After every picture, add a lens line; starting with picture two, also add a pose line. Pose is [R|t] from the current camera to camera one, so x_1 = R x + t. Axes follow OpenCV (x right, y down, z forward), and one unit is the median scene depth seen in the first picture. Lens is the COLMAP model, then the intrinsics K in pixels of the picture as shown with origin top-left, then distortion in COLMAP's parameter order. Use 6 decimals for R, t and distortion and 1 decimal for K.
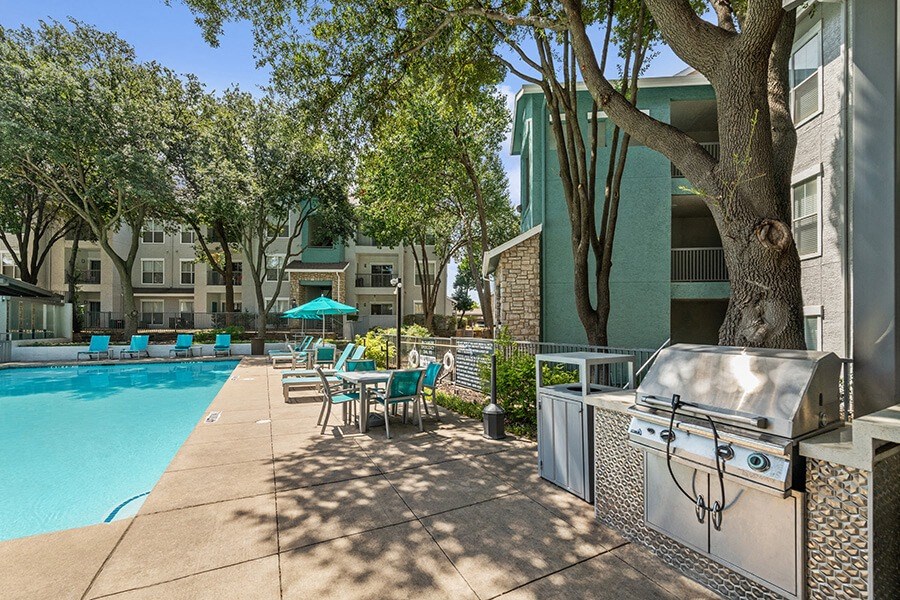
lens RADIAL K [[357.4, 0, 450.8], [0, 357.4, 322.7], [0, 0, 1]] dist [0.000050, -0.001571]
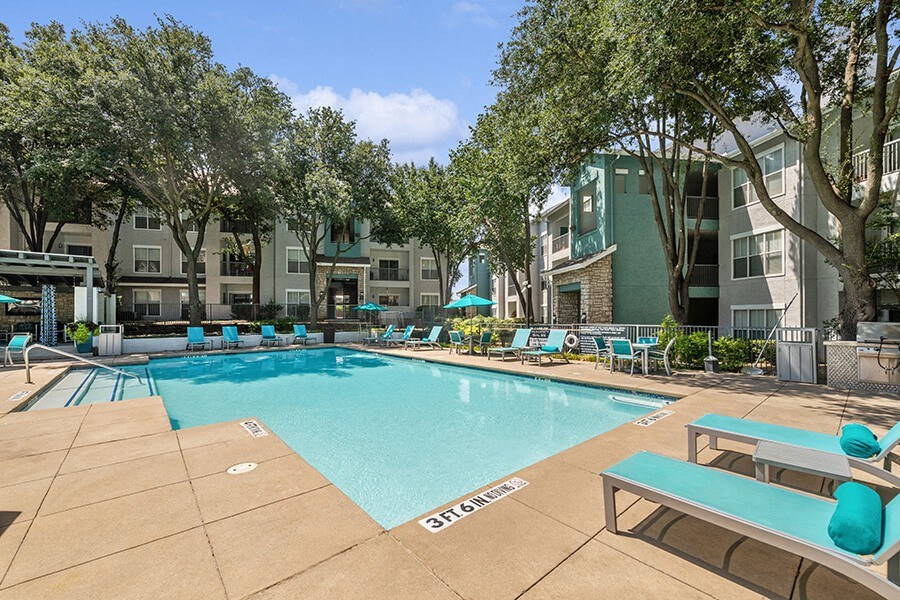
lens RADIAL K [[357.4, 0, 453.1], [0, 357.4, 316.7], [0, 0, 1]] dist [0.000050, -0.001571]
pose [[0.972358, -0.005309, 0.233434, -0.396300], [0.002917, 0.999940, 0.010593, -0.002133], [-0.233476, -0.009619, 0.972315, -0.140261]]
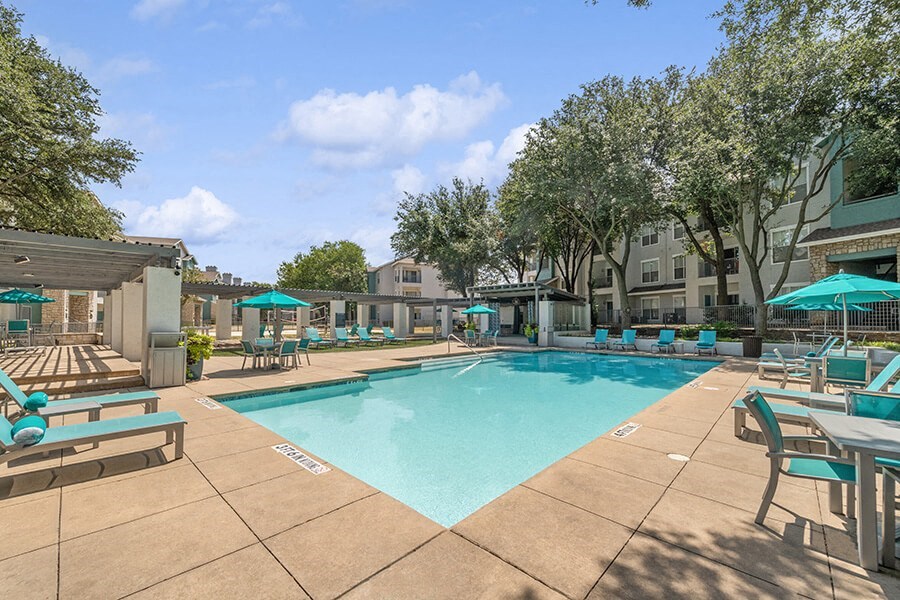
lens RADIAL K [[357.4, 0, 448.2], [0, 357.4, 316.0], [0, 0, 1]] dist [0.000050, -0.001571]
pose [[0.318997, -0.016589, -0.947610, 0.001176], [0.011901, 0.999838, -0.013497, 0.000270], [0.947681, -0.006972, 0.319143, 0.094697]]
